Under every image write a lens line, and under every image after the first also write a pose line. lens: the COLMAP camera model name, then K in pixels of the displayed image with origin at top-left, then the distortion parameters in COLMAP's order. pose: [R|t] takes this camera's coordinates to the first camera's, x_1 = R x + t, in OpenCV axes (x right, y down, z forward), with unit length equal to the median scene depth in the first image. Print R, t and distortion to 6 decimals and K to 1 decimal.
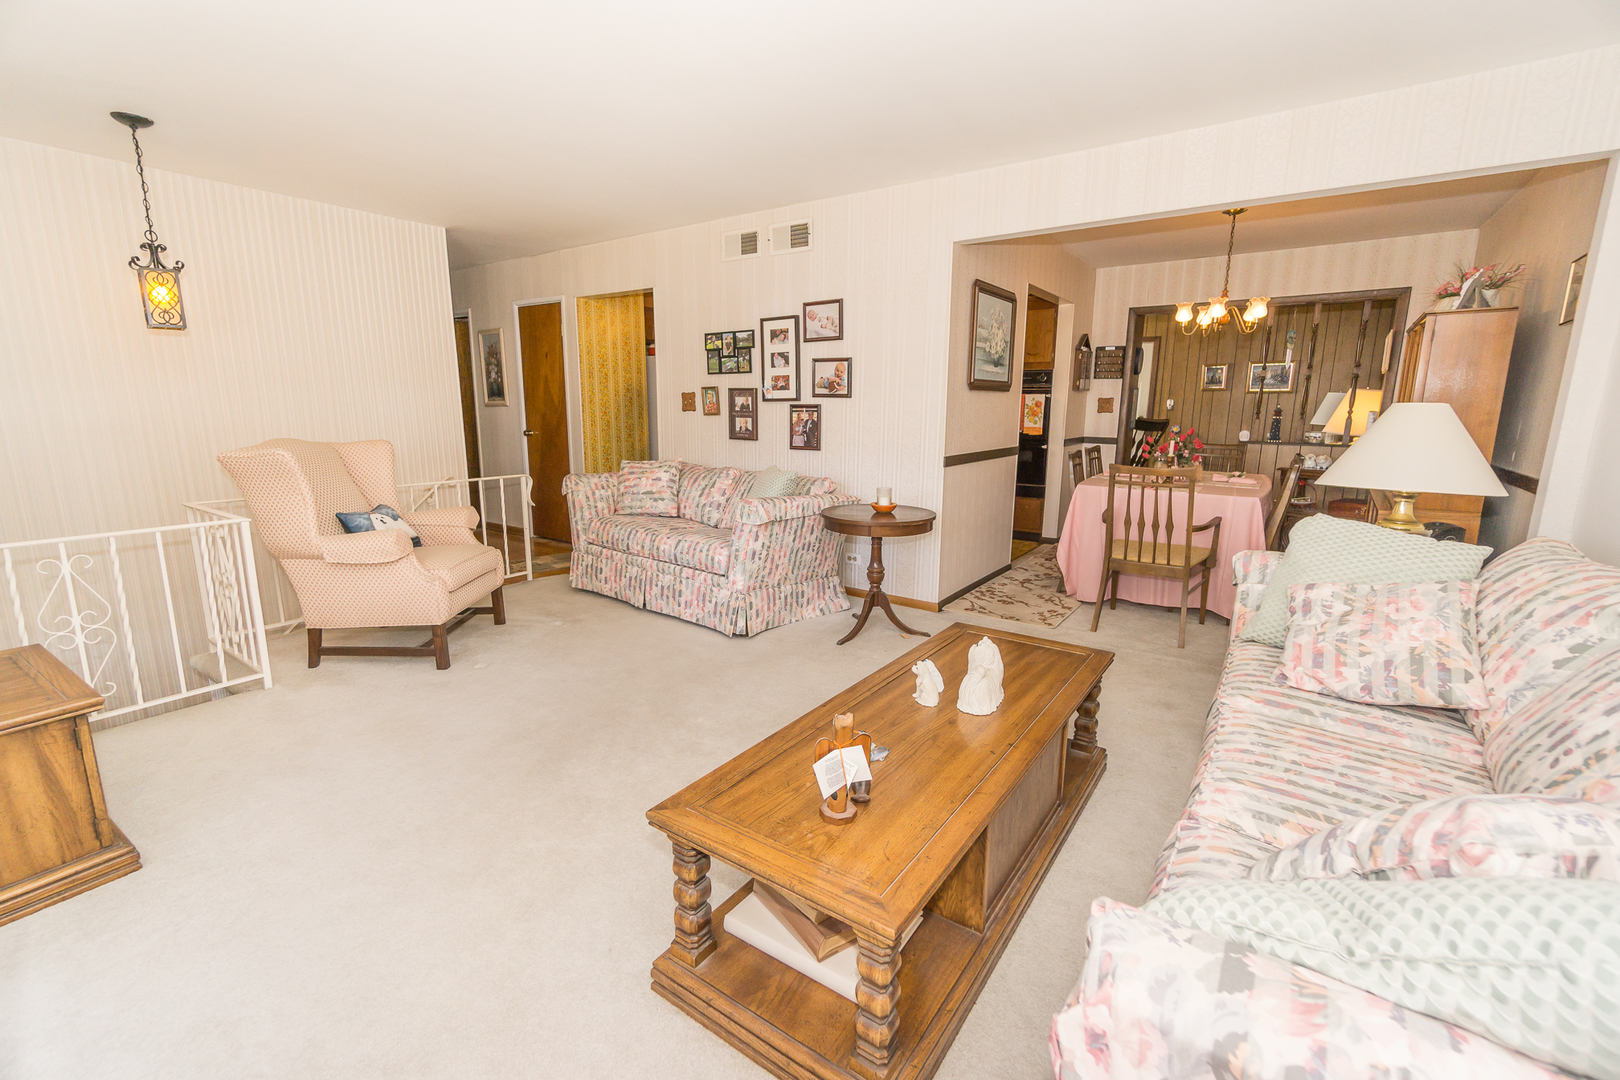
lens RADIAL K [[707.9, 0, 802.7], [0, 707.9, 542.2], [0, 0, 1]] dist [-0.003034, -0.000100]
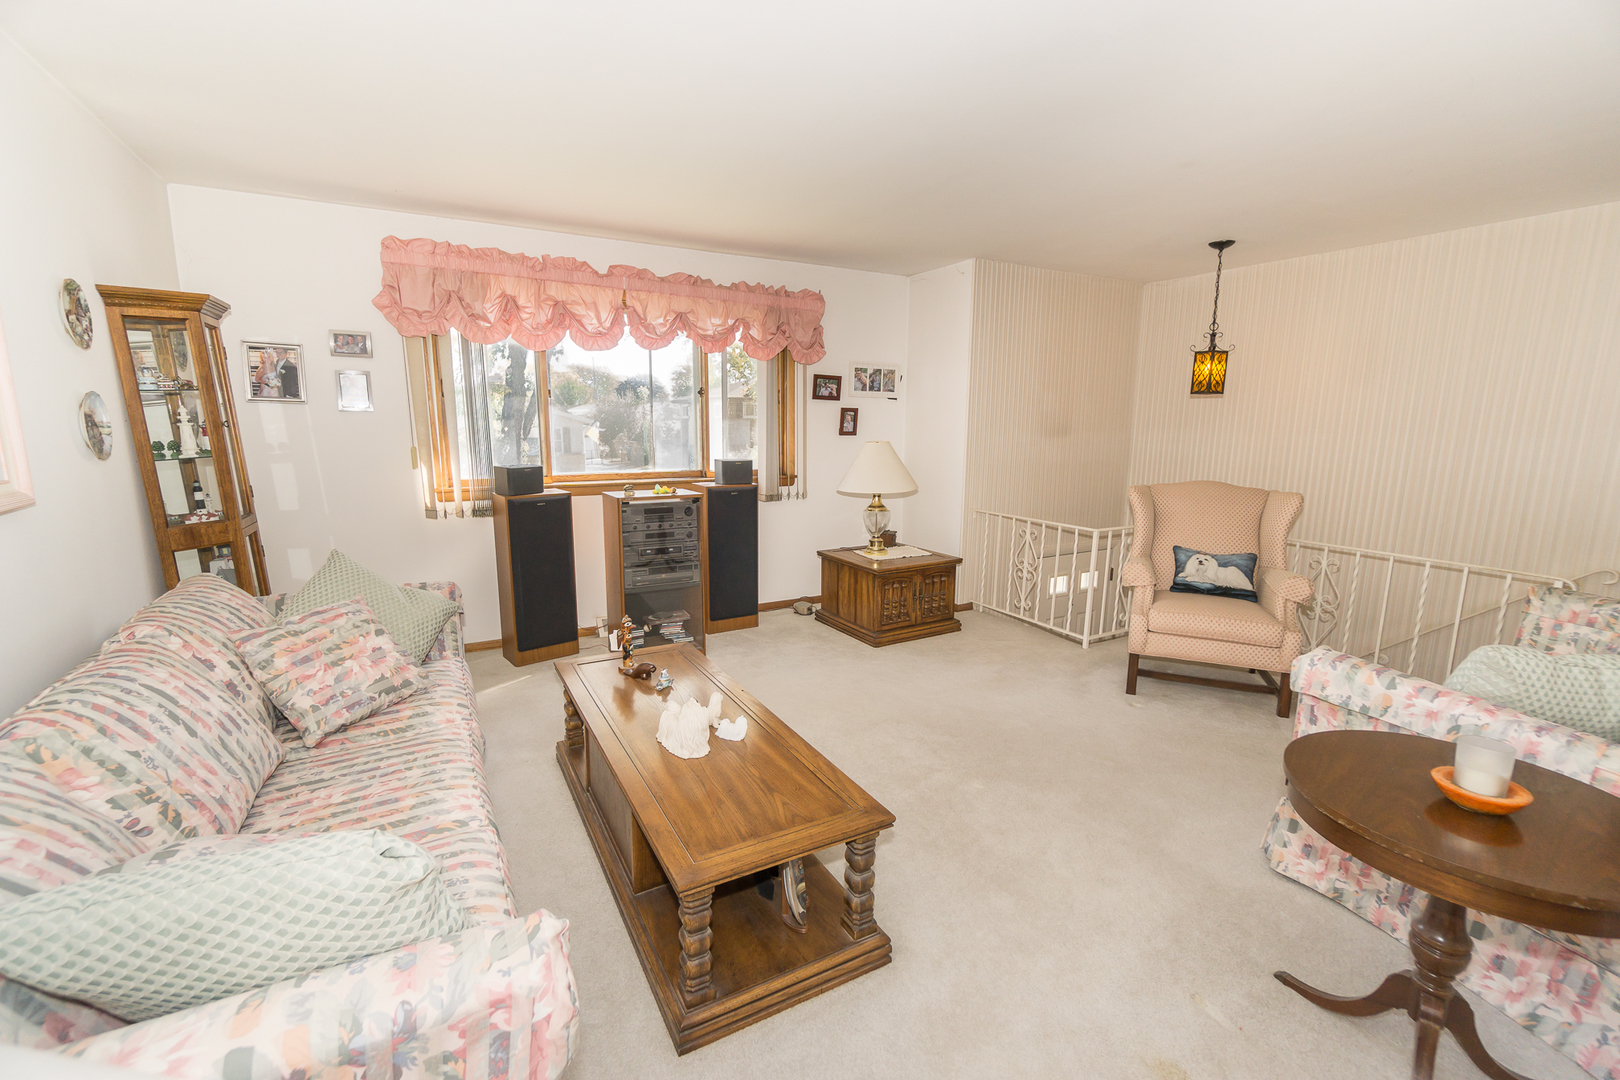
lens RADIAL K [[707.9, 0, 802.7], [0, 707.9, 542.2], [0, 0, 1]] dist [-0.003034, -0.000100]
pose [[-0.448204, 0.149892, -0.881275, 0.925388], [-0.180969, 0.950215, 0.253656, -0.326772], [0.875422, 0.273173, -0.398764, 1.296133]]
